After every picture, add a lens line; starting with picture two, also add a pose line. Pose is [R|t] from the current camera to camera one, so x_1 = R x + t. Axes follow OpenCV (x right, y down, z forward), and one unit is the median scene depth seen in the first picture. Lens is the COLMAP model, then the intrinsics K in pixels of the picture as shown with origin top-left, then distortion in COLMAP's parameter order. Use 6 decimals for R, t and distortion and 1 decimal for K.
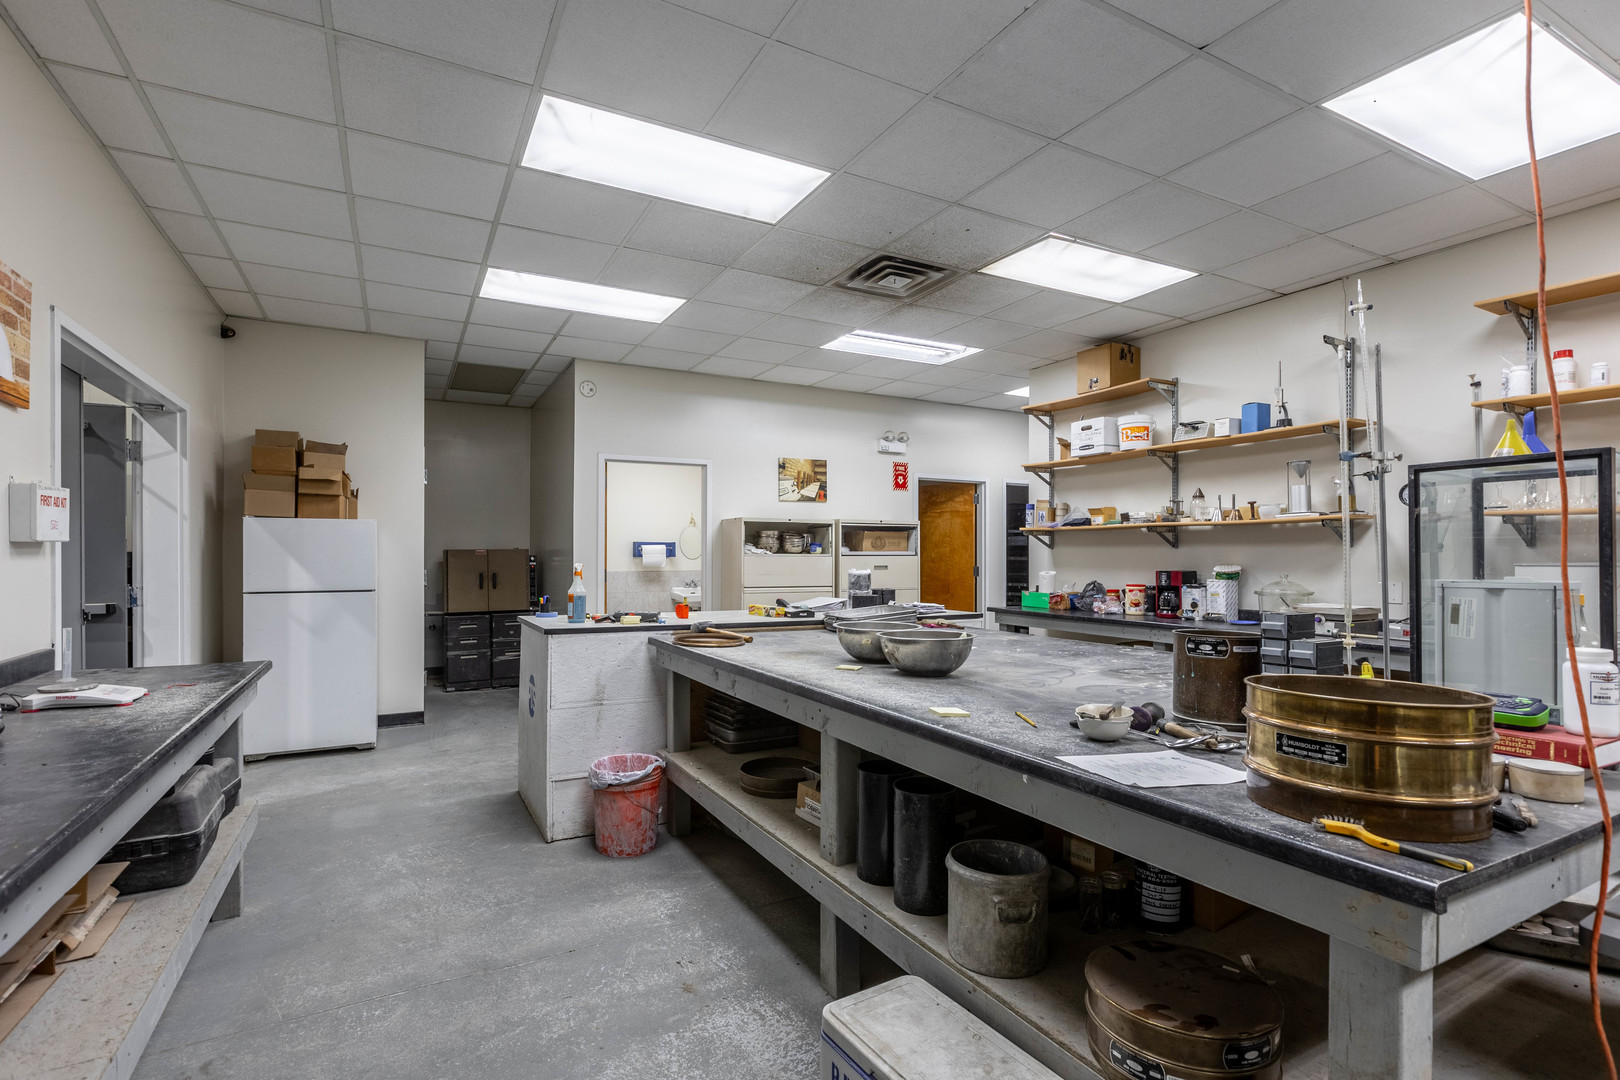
lens RADIAL K [[765.7, 0, 809.7], [0, 765.7, 552.5], [0, 0, 1]] dist [-0.000347, 0.000578]
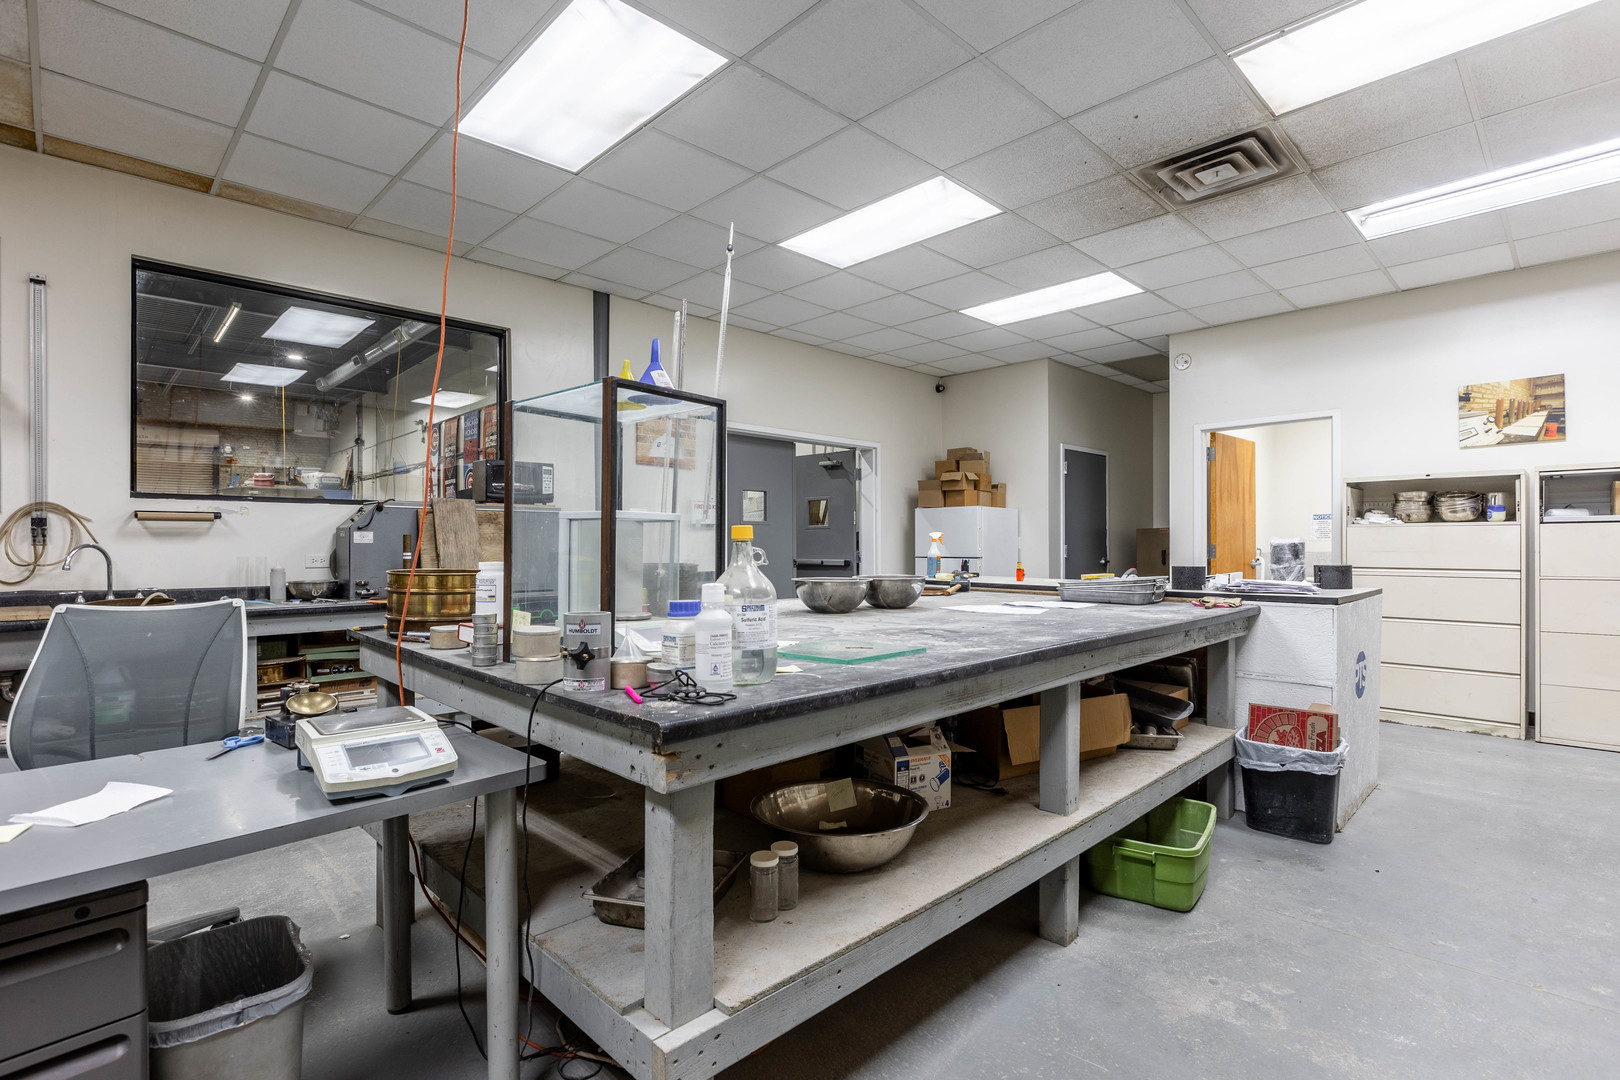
lens RADIAL K [[765.7, 0, 811.4], [0, 765.7, 540.2], [0, 0, 1]] dist [-0.000347, 0.000578]
pose [[0.279287, -0.004877, -0.960195, 0.487067], [0.007734, 0.999966, -0.002829, 0.014825], [0.960177, -0.006636, 0.279315, 0.243405]]
